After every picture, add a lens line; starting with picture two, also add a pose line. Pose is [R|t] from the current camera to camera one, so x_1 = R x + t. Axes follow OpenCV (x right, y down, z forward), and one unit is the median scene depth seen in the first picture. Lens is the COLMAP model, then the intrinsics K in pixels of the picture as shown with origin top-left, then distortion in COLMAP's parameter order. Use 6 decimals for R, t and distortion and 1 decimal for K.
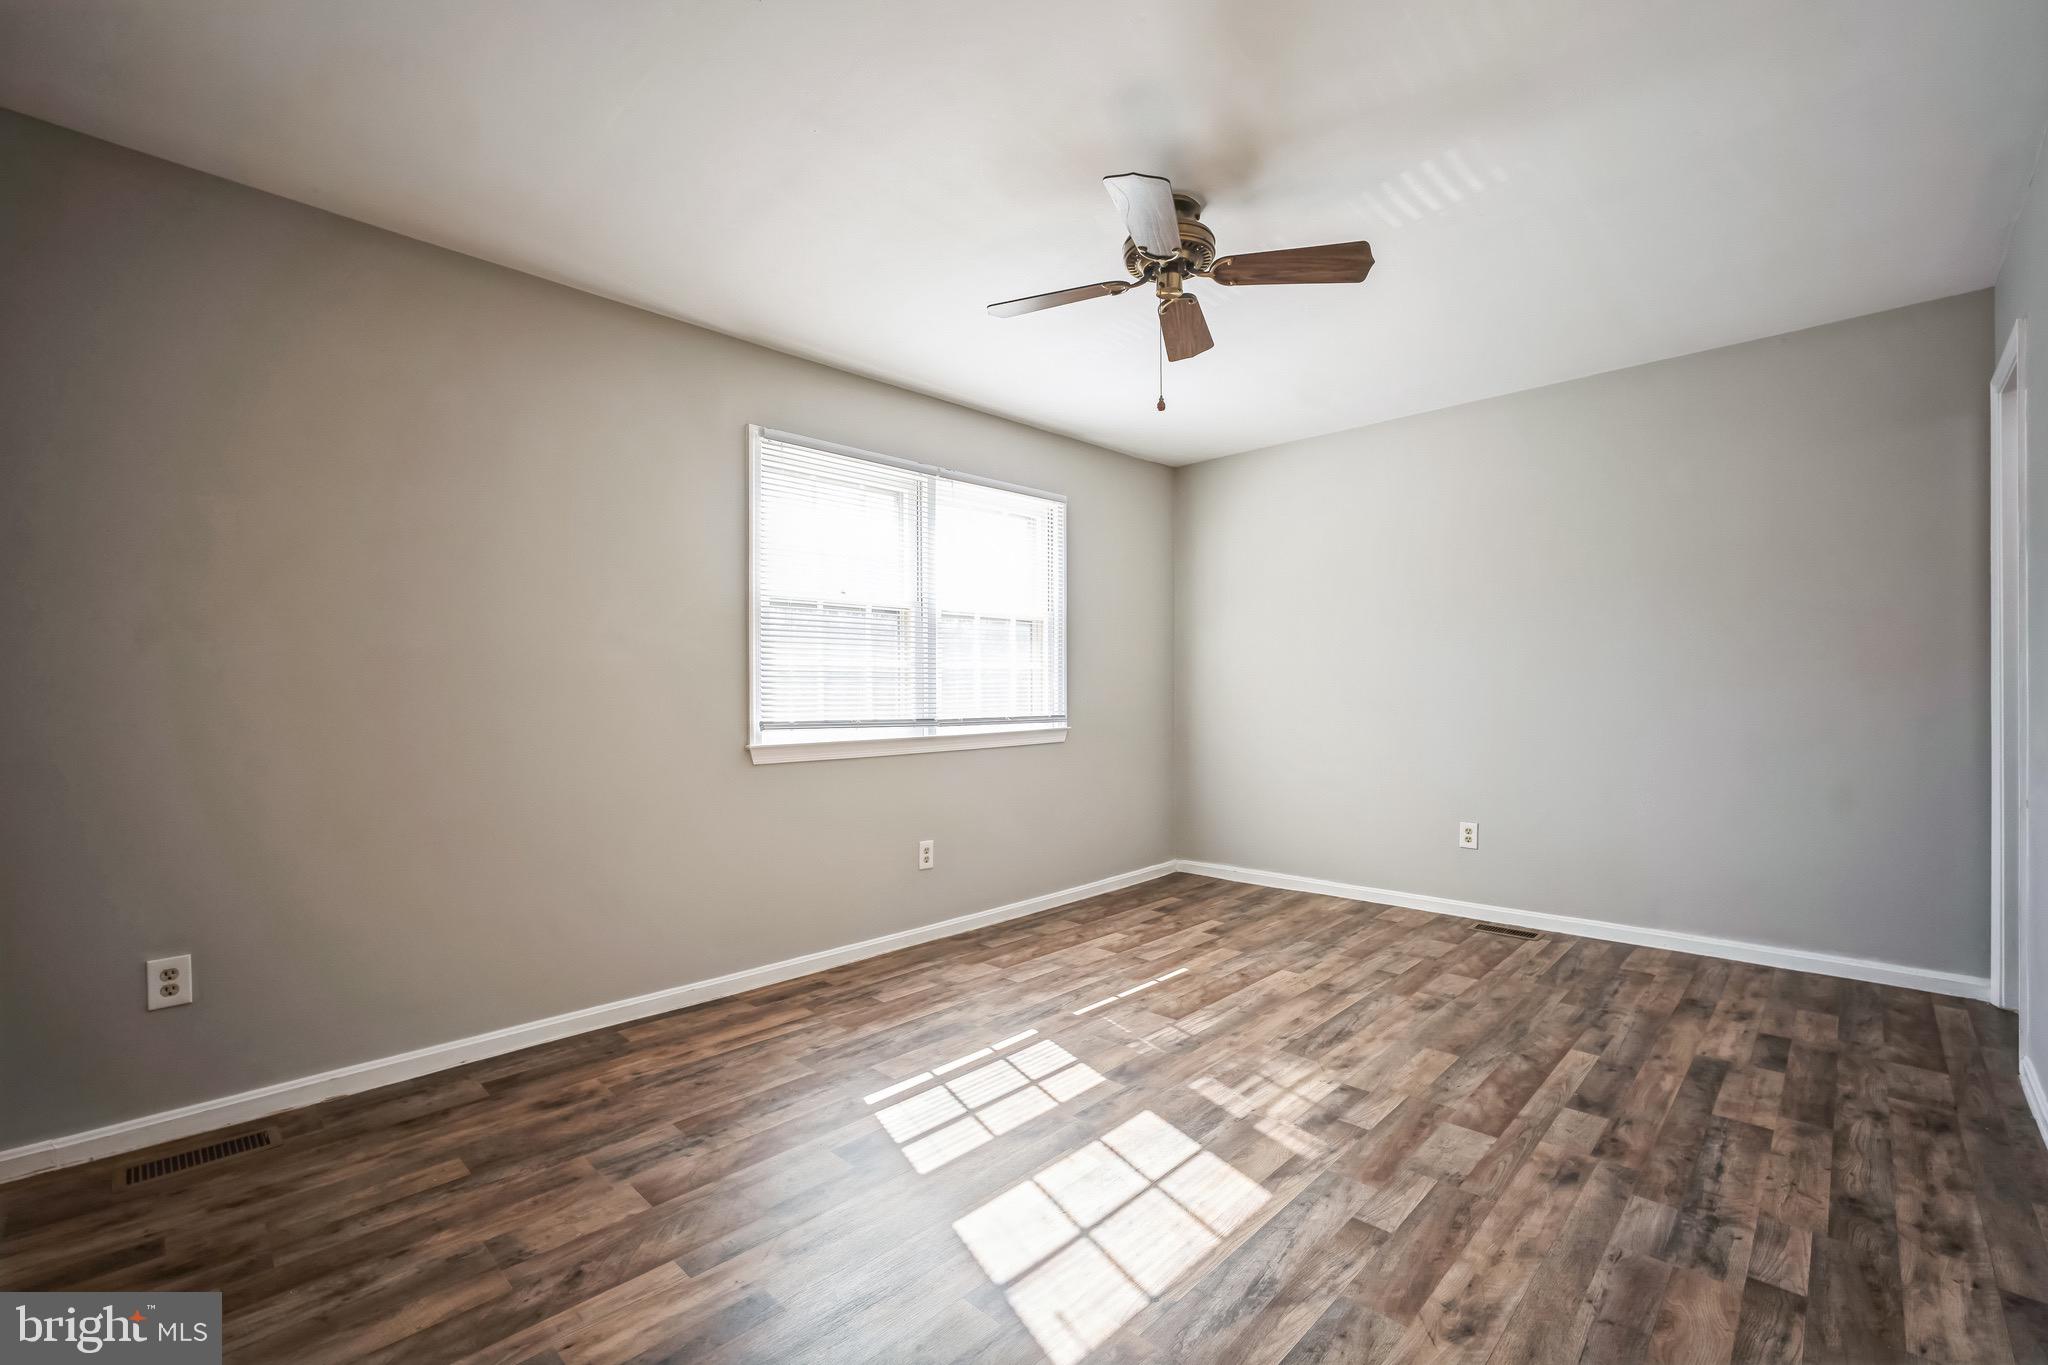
lens RADIAL K [[866.0, 0, 1026.3], [0, 866.0, 677.7], [0, 0, 1]] dist [-0.039761, 0.015009]
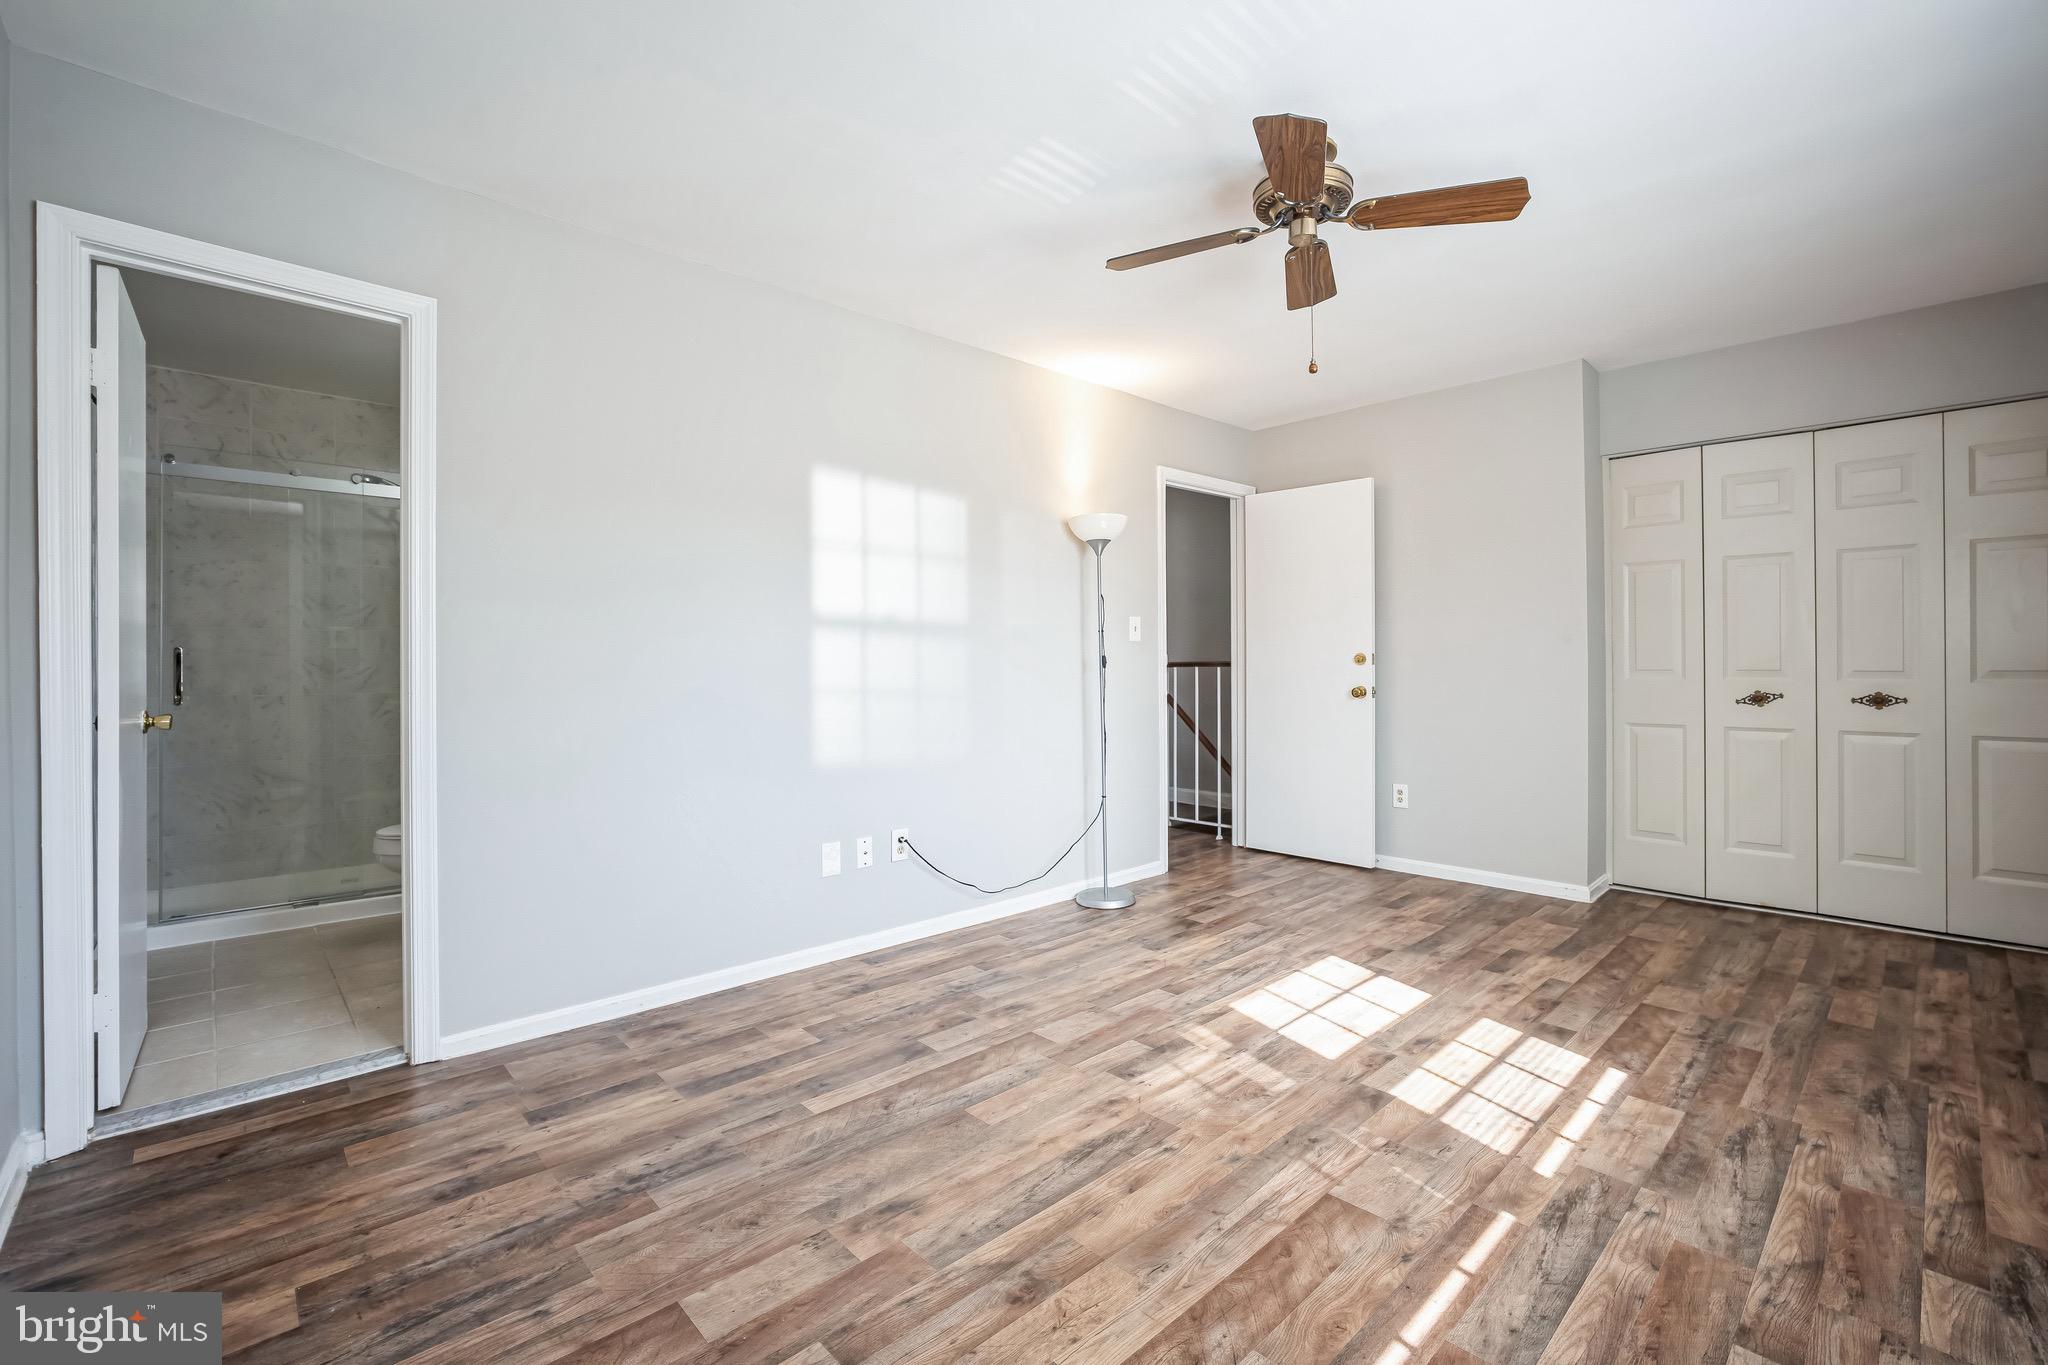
lens RADIAL K [[866.0, 0, 1026.3], [0, 866.0, 677.7], [0, 0, 1]] dist [-0.039761, 0.015009]
pose [[-0.998359, 0.012769, 0.055831, 0.419336], [0.012476, 0.999907, -0.005595, 0.032629], [-0.055897, -0.004889, -0.998425, 1.932885]]
